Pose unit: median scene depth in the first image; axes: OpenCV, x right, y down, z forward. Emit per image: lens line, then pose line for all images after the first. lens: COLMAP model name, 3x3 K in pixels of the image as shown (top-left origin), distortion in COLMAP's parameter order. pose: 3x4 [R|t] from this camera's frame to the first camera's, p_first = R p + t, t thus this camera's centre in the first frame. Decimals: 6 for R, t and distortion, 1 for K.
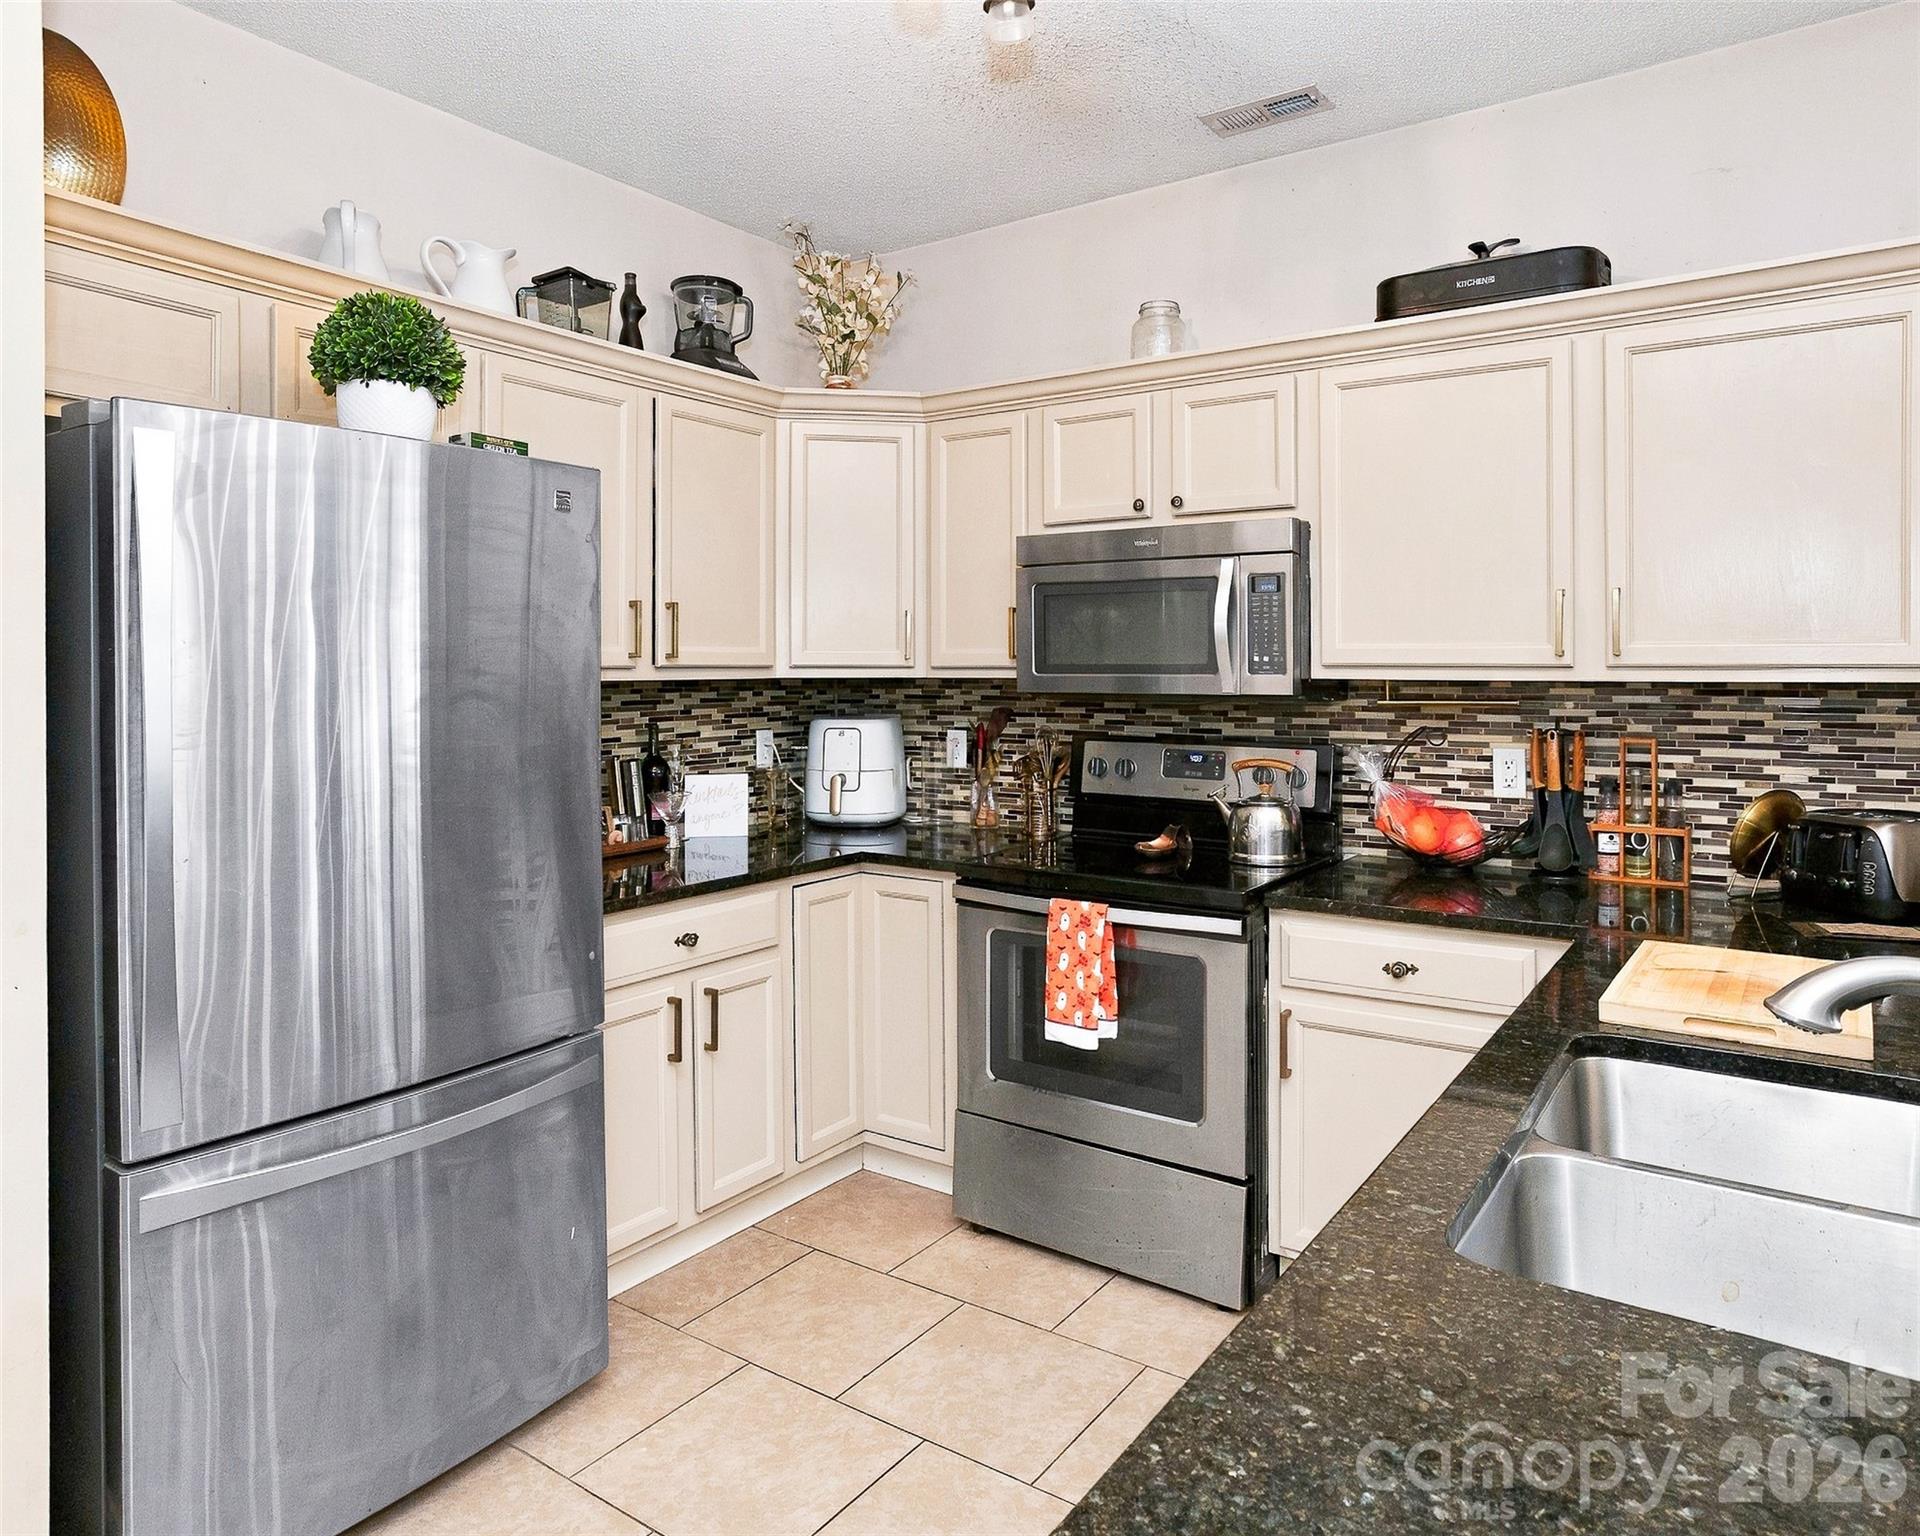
lens RADIAL K [[1216.6, 0, 956.7], [0, 1216.6, 755.9], [0, 0, 1]] dist [-0.018566, 0.000573]
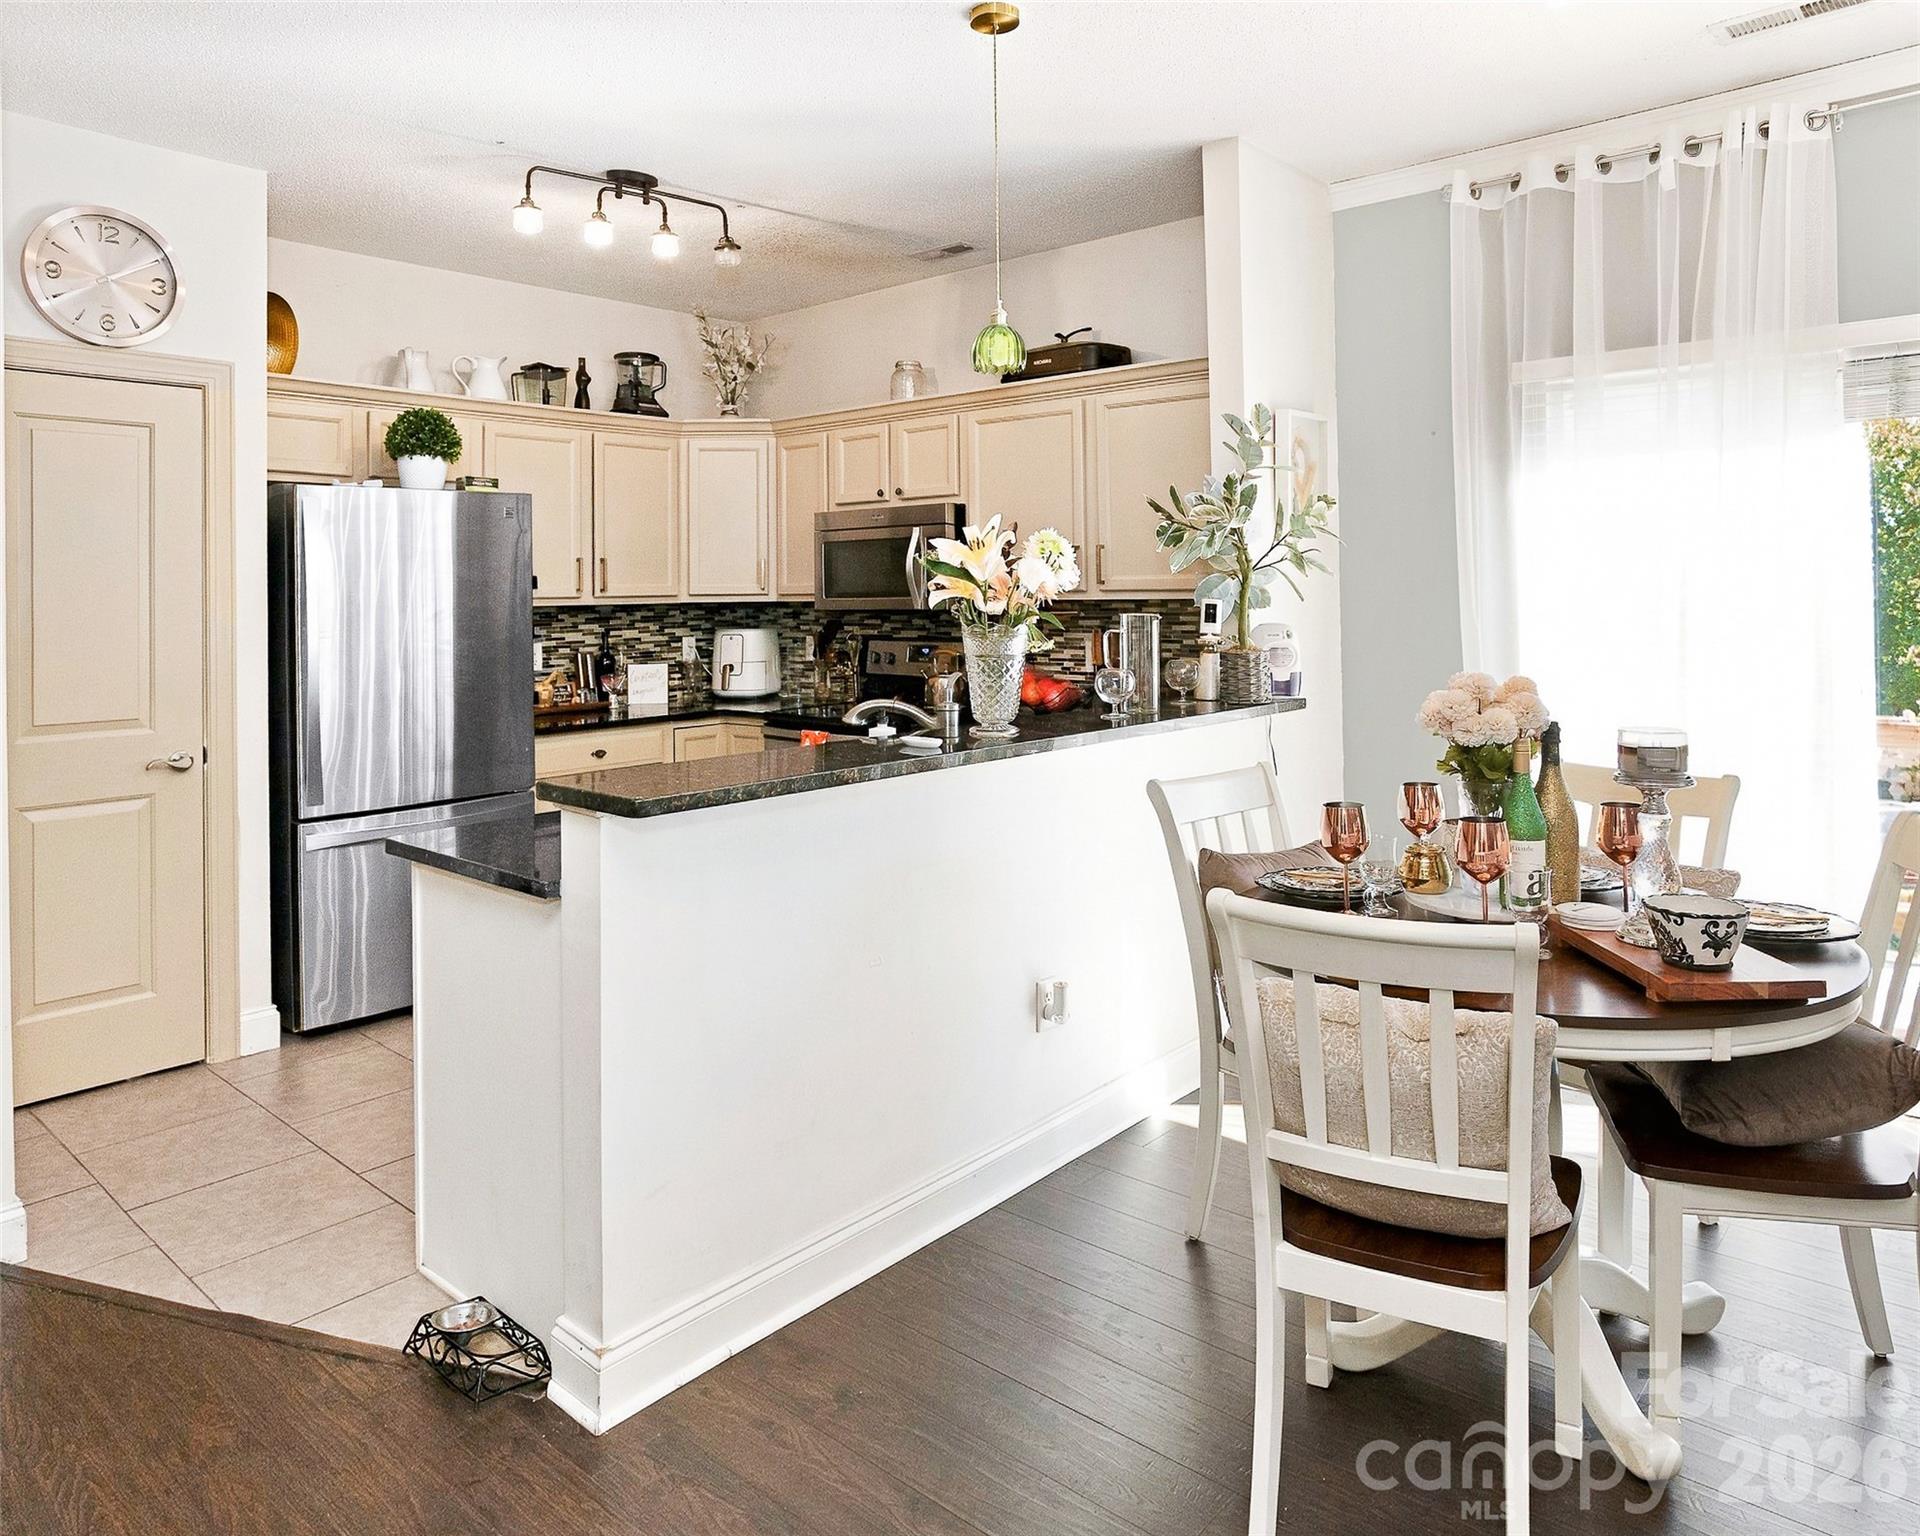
lens RADIAL K [[1251.9, 0, 956.6], [0, 1251.9, 694.3], [0, 0, 1]] dist [-0.049903, 0.036113]
pose [[0.993534, -0.002008, -0.113521, 0.425165], [0.003453, 0.999916, 0.012530, 0.039090], [0.113486, -0.012840, 0.993457, -0.622226]]
